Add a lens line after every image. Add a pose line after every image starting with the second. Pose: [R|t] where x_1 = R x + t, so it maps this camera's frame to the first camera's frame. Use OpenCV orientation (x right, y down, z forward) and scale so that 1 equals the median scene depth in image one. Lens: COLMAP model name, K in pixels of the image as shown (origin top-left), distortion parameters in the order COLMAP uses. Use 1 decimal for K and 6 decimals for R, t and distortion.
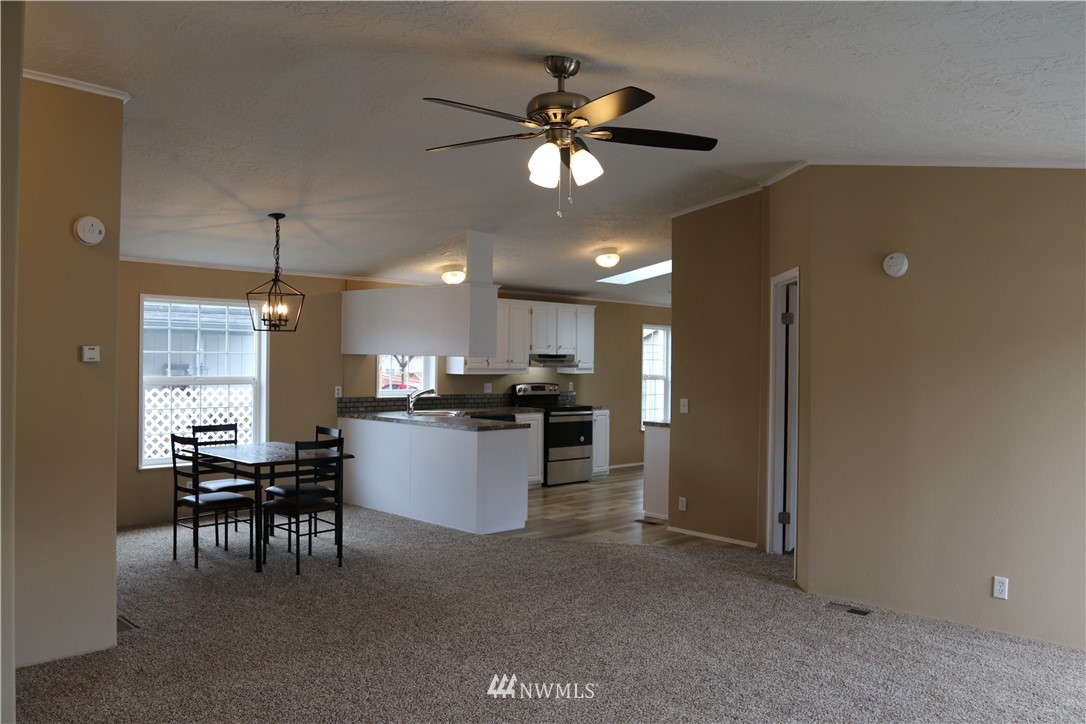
lens RADIAL K [[855.0, 0, 541.1], [0, 855.0, 366.5], [0, 0, 1]] dist [-0.089274, 0.056170]
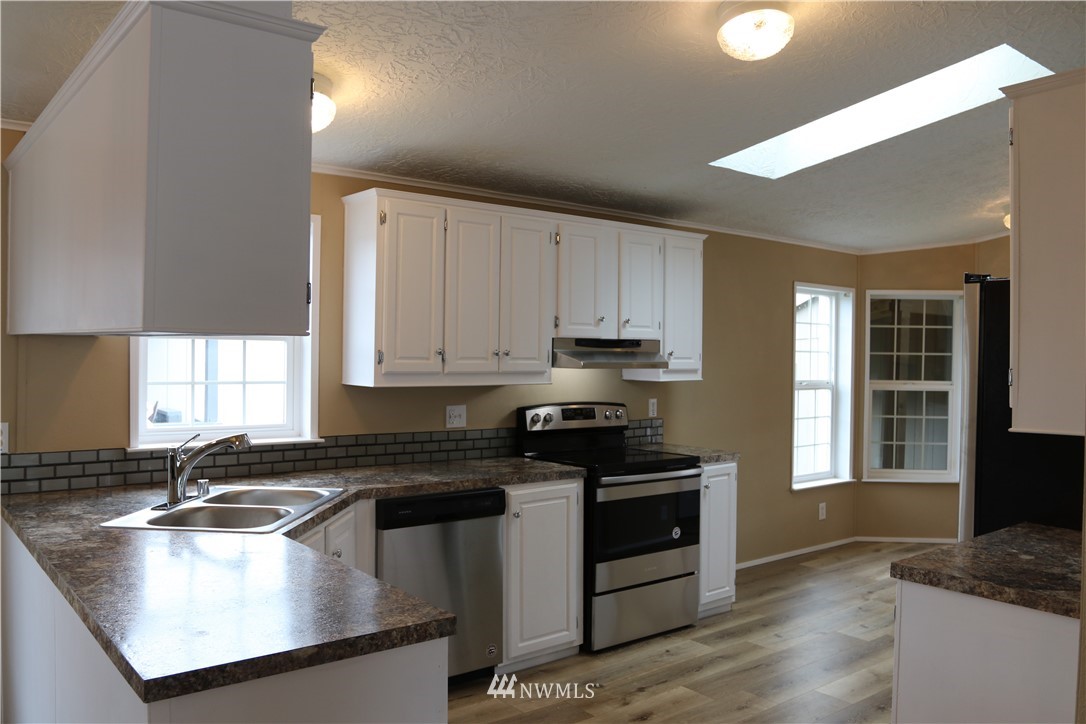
lens RADIAL K [[855.0, 0, 541.1], [0, 855.0, 366.5], [0, 0, 1]] dist [-0.089274, 0.056170]
pose [[0.994095, -0.000143, -0.108516, 0.026307], [0.000812, 0.999981, 0.006120, -0.002563], [0.108513, -0.006172, 0.994076, 0.556856]]
